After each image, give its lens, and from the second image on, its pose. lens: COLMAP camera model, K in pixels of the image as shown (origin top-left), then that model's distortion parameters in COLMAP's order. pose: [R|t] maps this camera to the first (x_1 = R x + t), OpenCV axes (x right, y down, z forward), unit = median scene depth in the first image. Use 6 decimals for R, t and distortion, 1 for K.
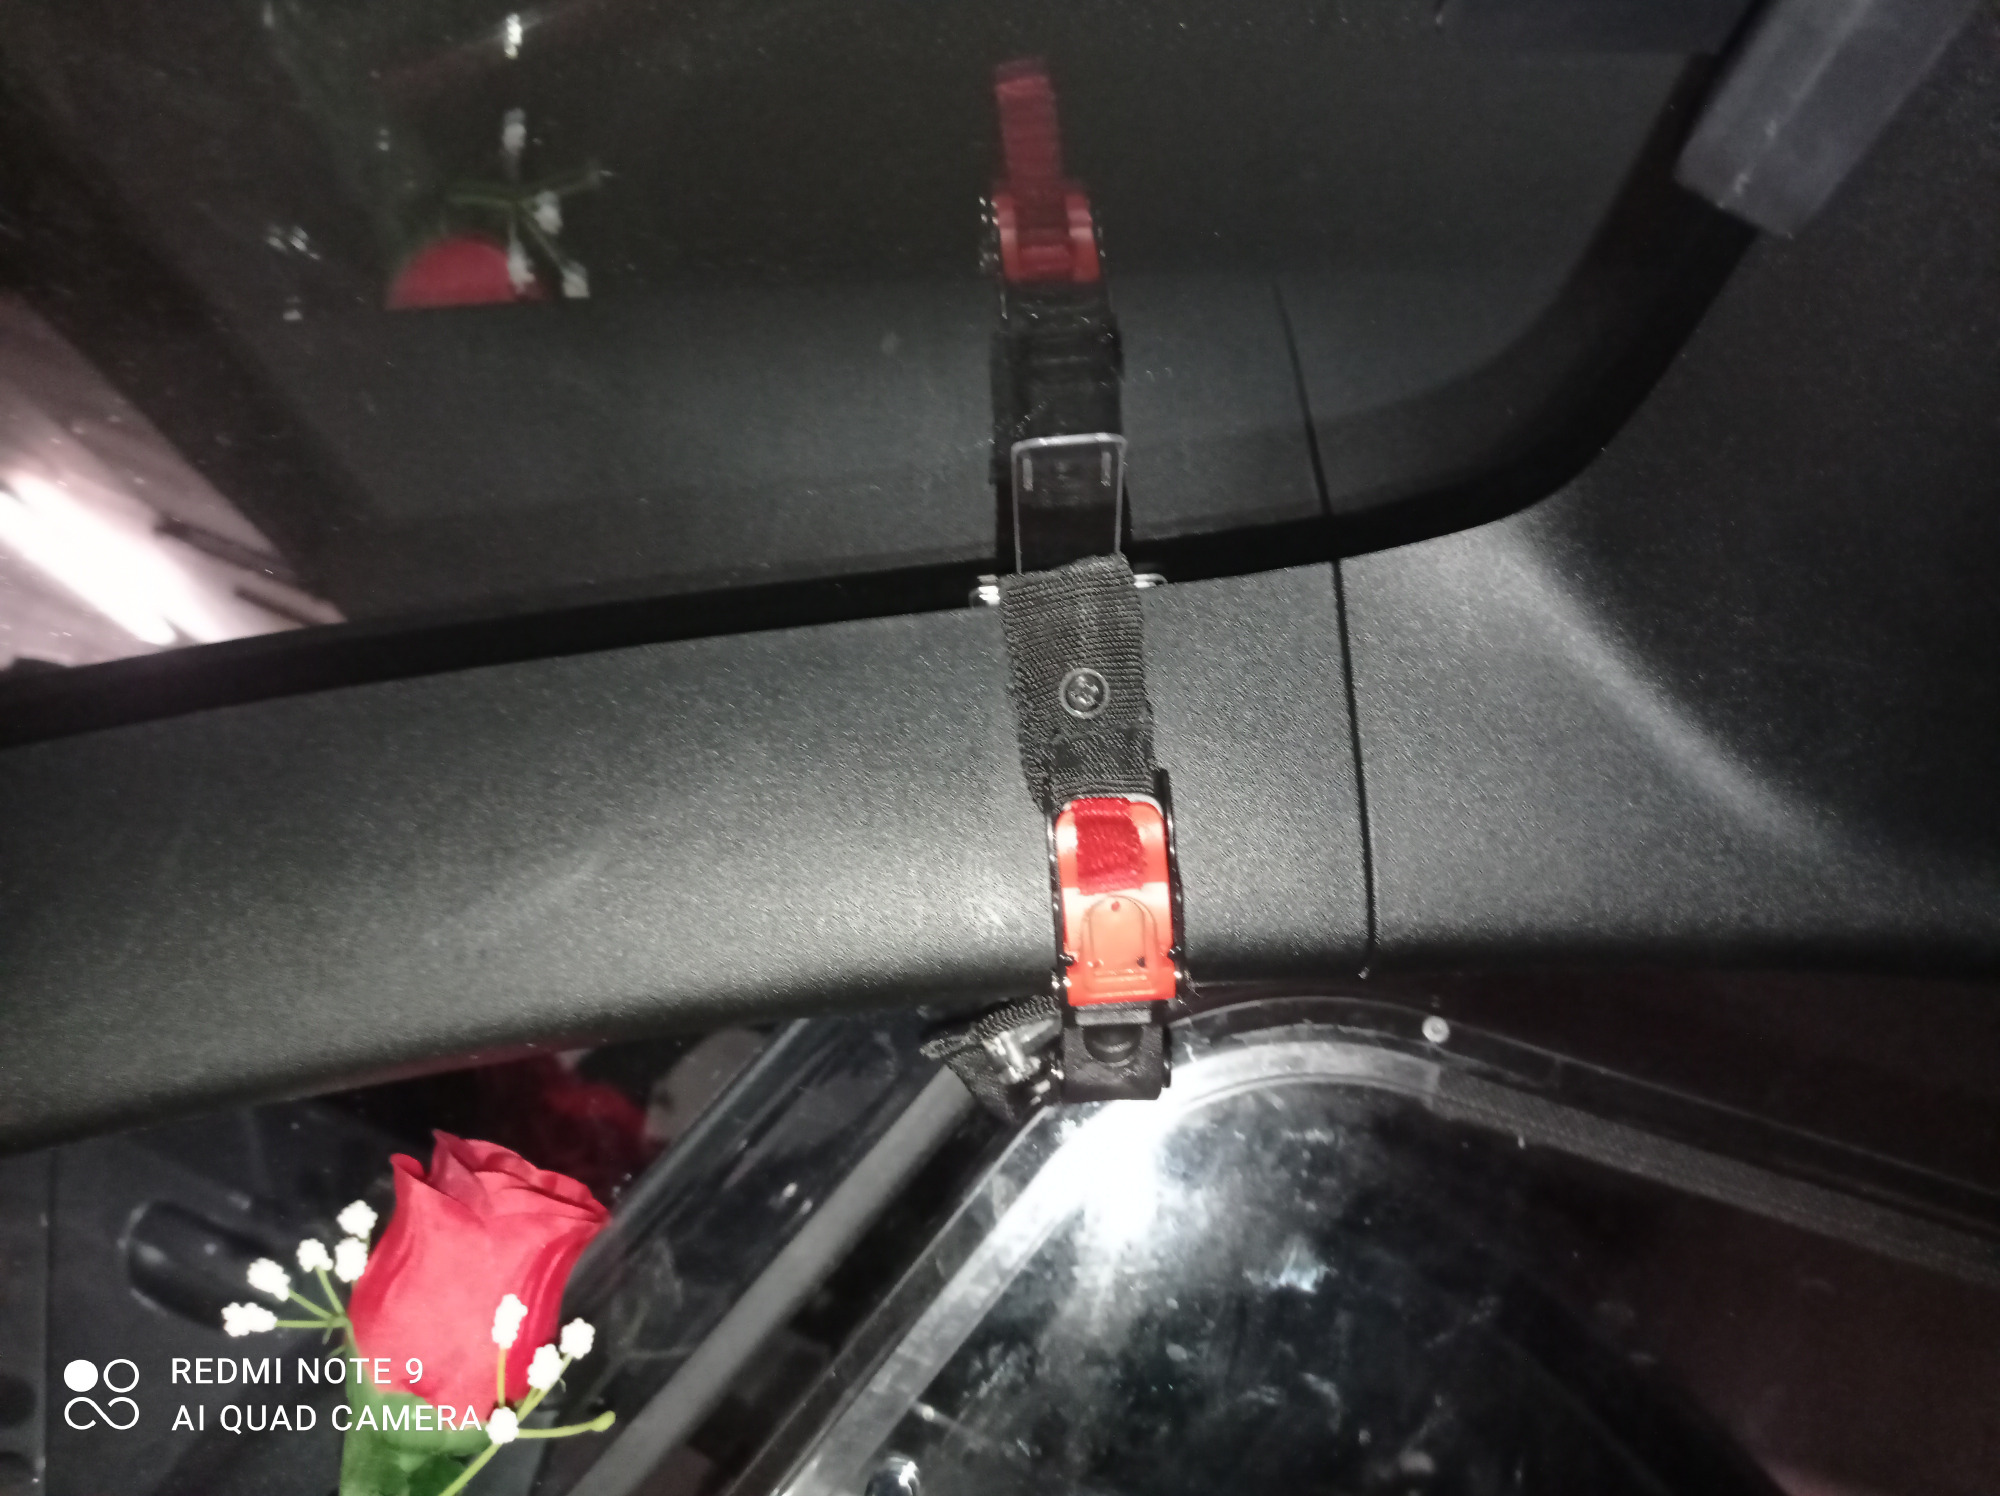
lens RADIAL K [[1619.5, 0, 994.6], [0, 1619.5, 738.9], [0, 0, 1]] dist [0.106464, -0.151225]
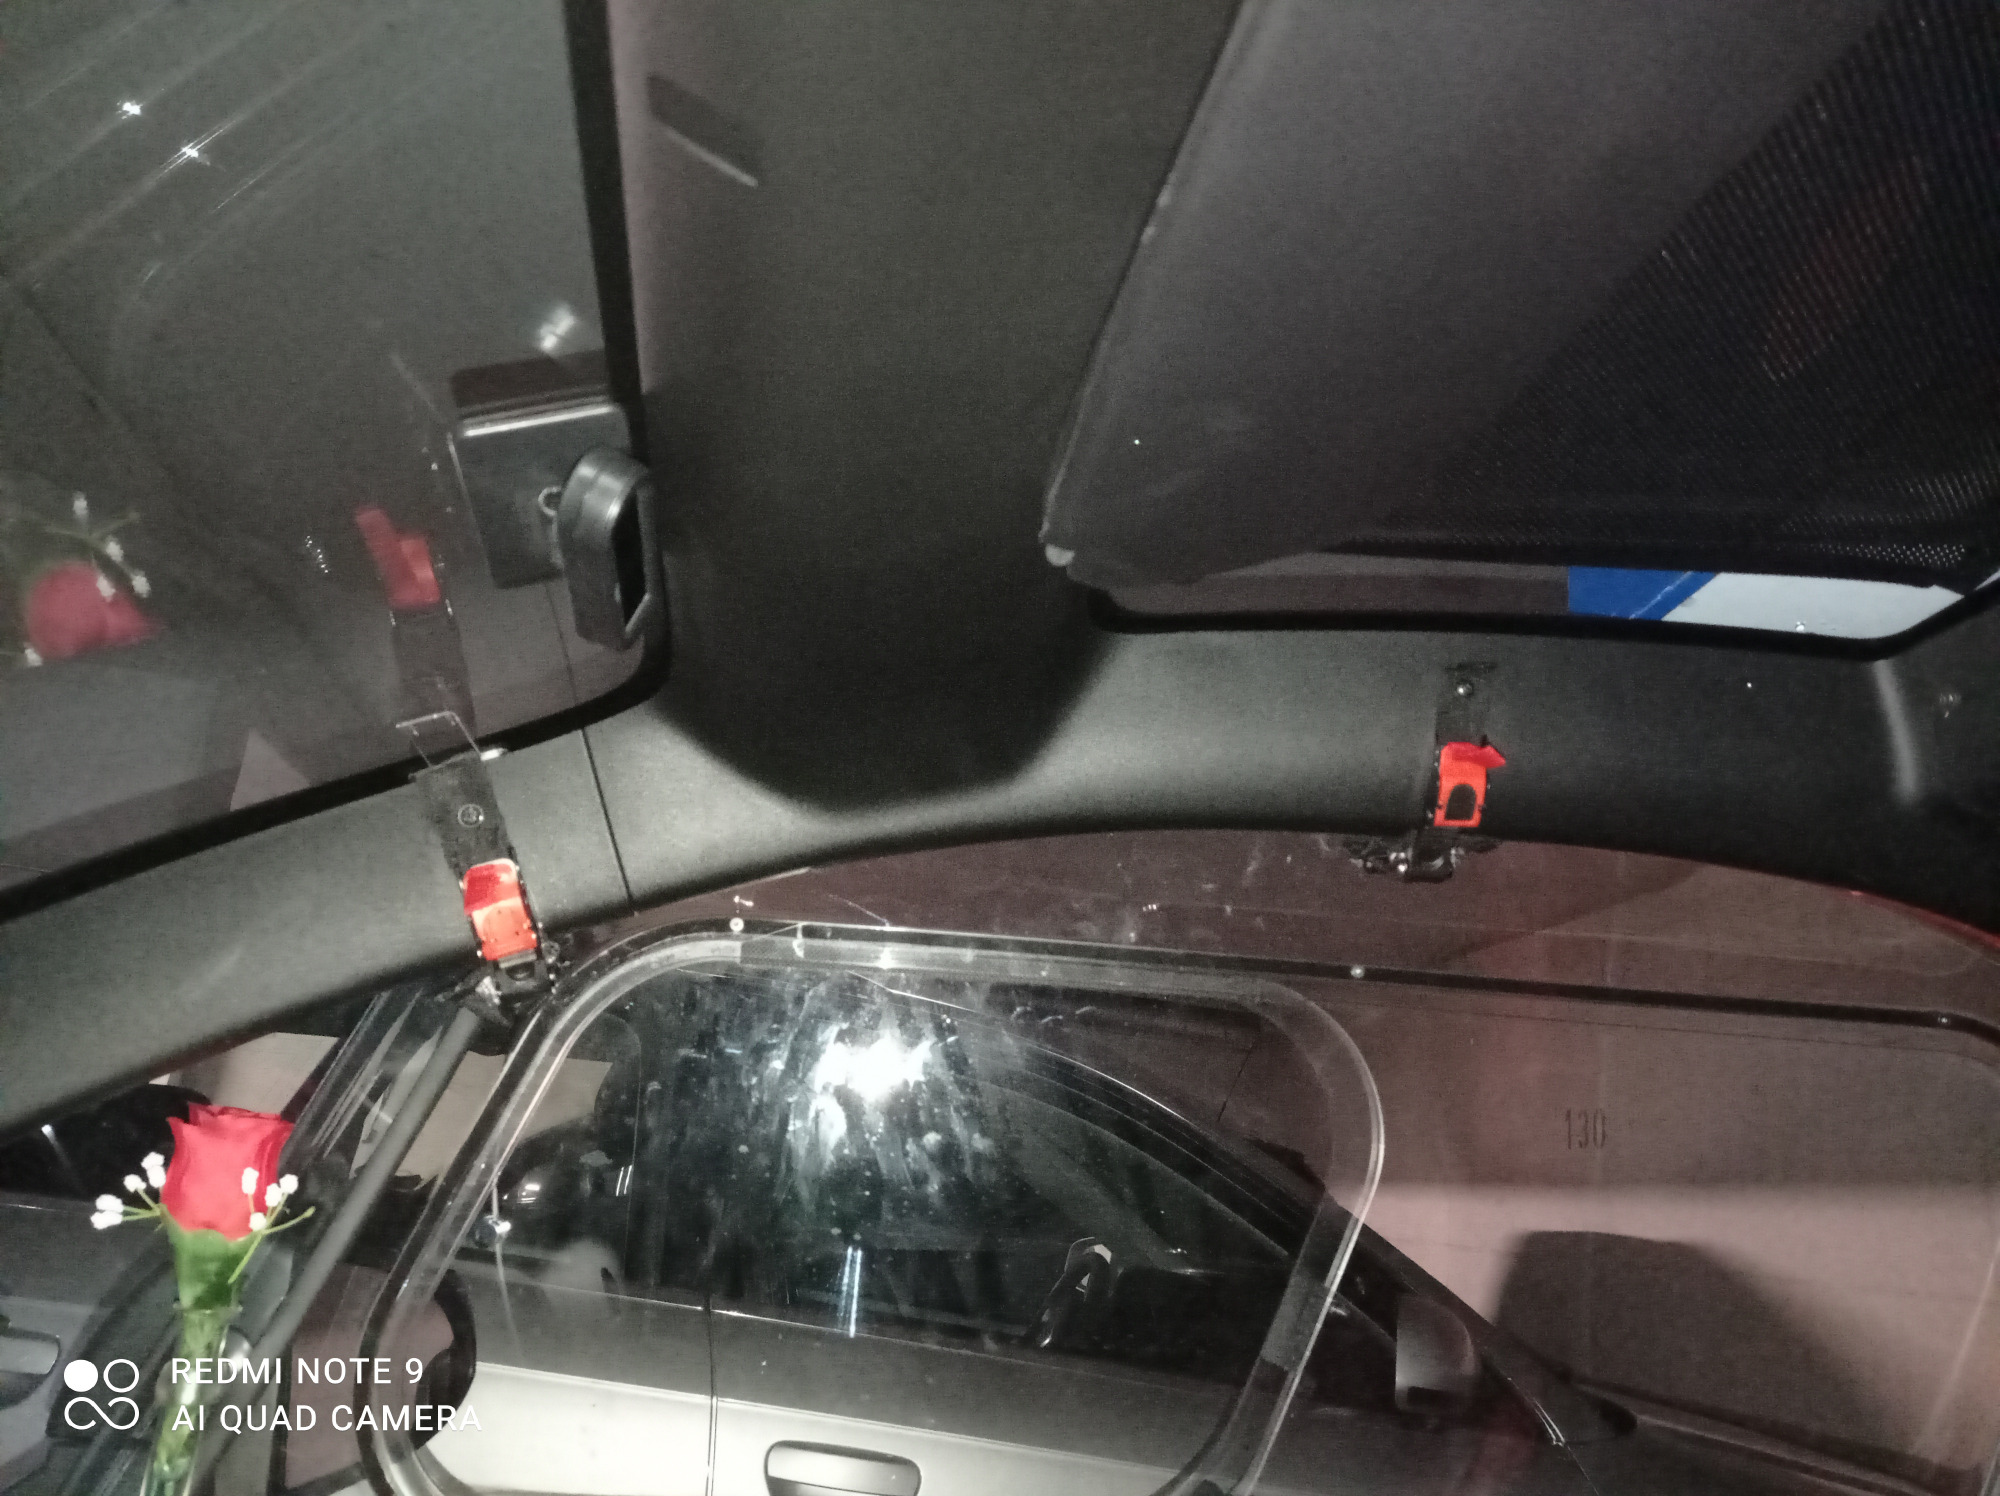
lens RADIAL K [[1619.5, 0, 994.6], [0, 1619.5, 738.9], [0, 0, 1]] dist [0.106464, -0.151225]
pose [[0.957505, -0.208453, 0.199329, 0.281555], [0.200025, 0.977843, 0.061754, -0.111629], [-0.207786, -0.019259, 0.977985, -1.128876]]
